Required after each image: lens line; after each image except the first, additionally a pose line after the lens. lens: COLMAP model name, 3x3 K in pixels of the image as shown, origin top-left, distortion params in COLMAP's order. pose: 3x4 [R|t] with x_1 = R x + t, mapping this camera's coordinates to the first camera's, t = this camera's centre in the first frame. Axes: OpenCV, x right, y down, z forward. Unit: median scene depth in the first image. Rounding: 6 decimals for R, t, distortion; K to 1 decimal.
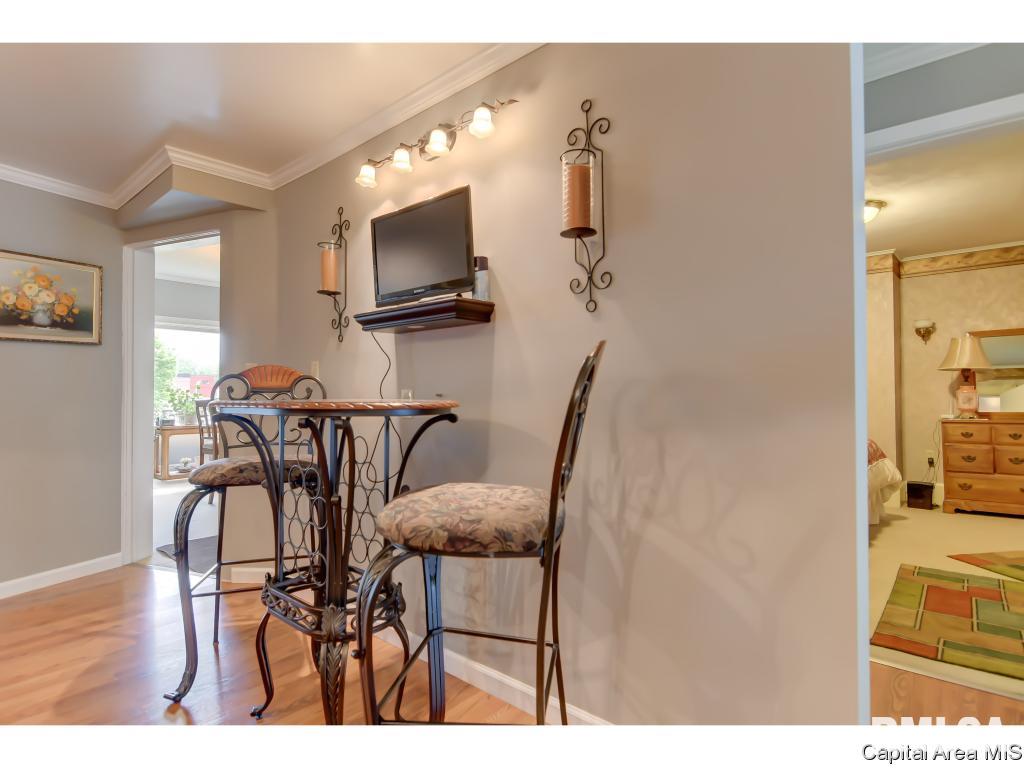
lens RADIAL K [[539.2, 0, 501.3], [0, 539.2, 386.1], [0, 0, 1]] dist [0.001297, -0.009315]
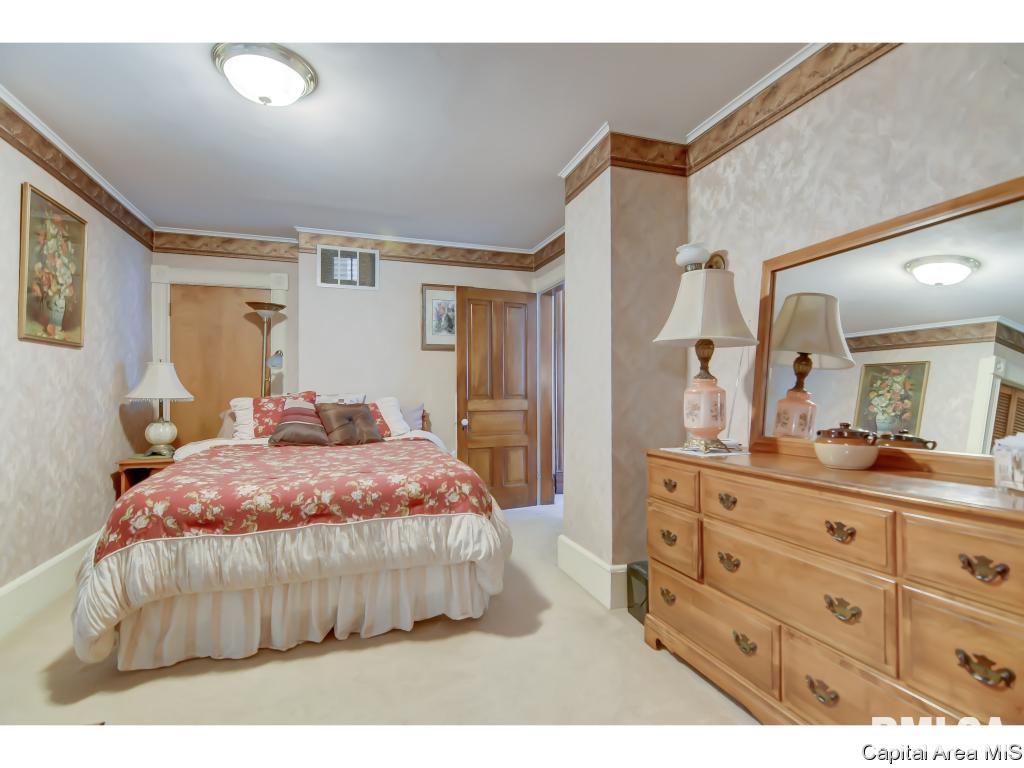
lens RADIAL K [[493.7, 0, 505.6], [0, 493.7, 387.4], [0, 0, 1]] dist [-0.001683, -0.002473]
pose [[0.866201, -0.002159, -0.499690, 0.915581], [0.006790, 0.999949, 0.007449, 0.002723], [0.499649, -0.009845, 0.866172, 0.539996]]
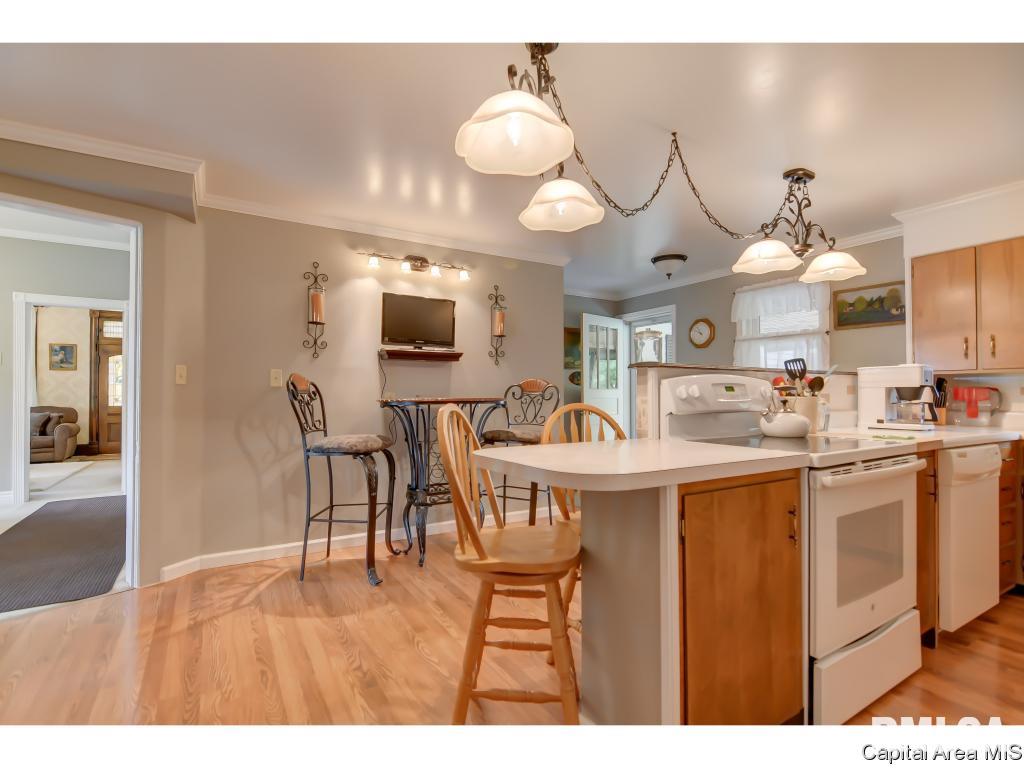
lens RADIAL K [[493.7, 0, 505.6], [0, 493.7, 387.4], [0, 0, 1]] dist [-0.001683, -0.002473]
pose [[0.301809, 0.020195, 0.953154, -0.739206], [-0.013121, 0.999769, -0.017028, 0.005263], [-0.953278, -0.007367, 0.302005, 0.073447]]
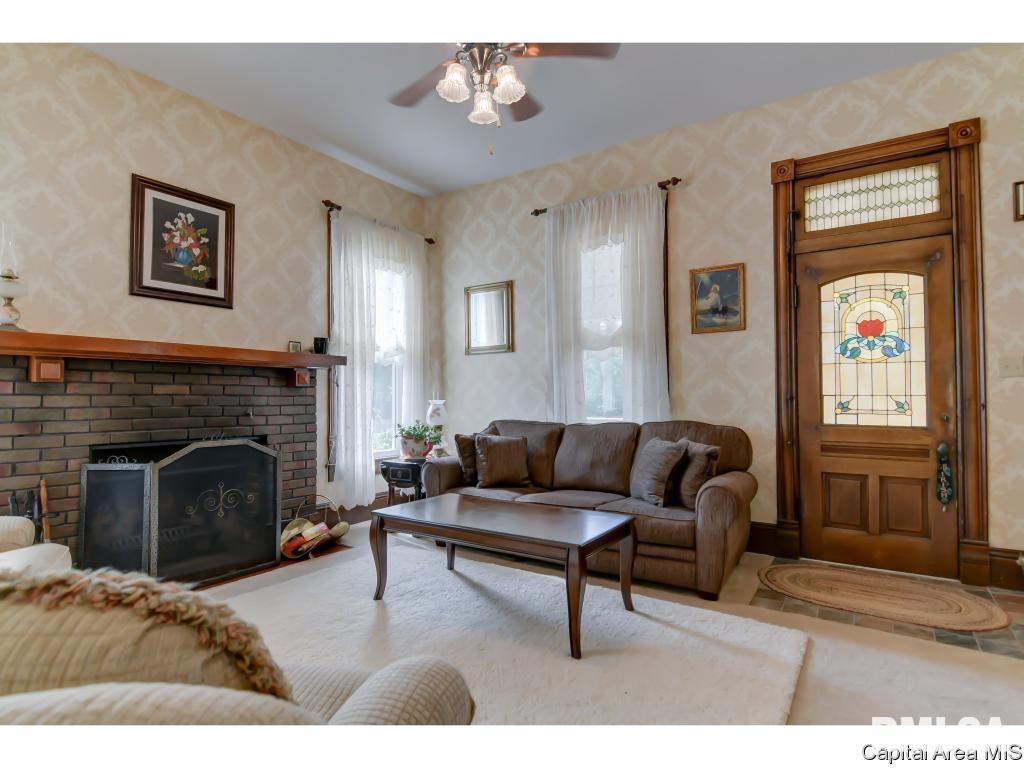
lens RADIAL K [[539.2, 0, 501.3], [0, 539.2, 386.1], [0, 0, 1]] dist [0.001297, -0.009315]
pose [[0.991634, 0.005862, 0.128946, 0.061758], [-0.005474, 0.999979, -0.003362, 0.018044], [-0.128963, 0.002628, 0.991646, 1.403576]]
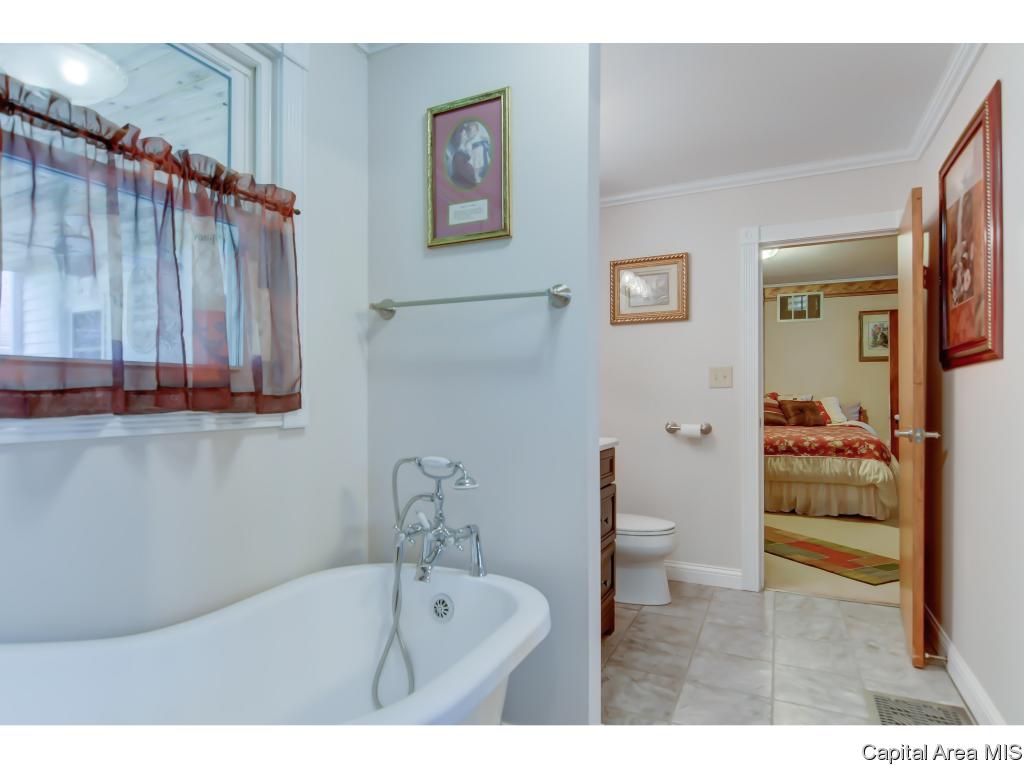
lens RADIAL K [[566.2, 0, 510.5], [0, 566.2, 387.5], [0, 0, 1]] dist [0.000096, -0.000855]
pose [[0.269253, -0.005268, -0.963055, 1.415401], [0.013916, 0.999902, -0.001578, -0.006477], [0.962969, -0.012977, 0.269300, 0.071451]]
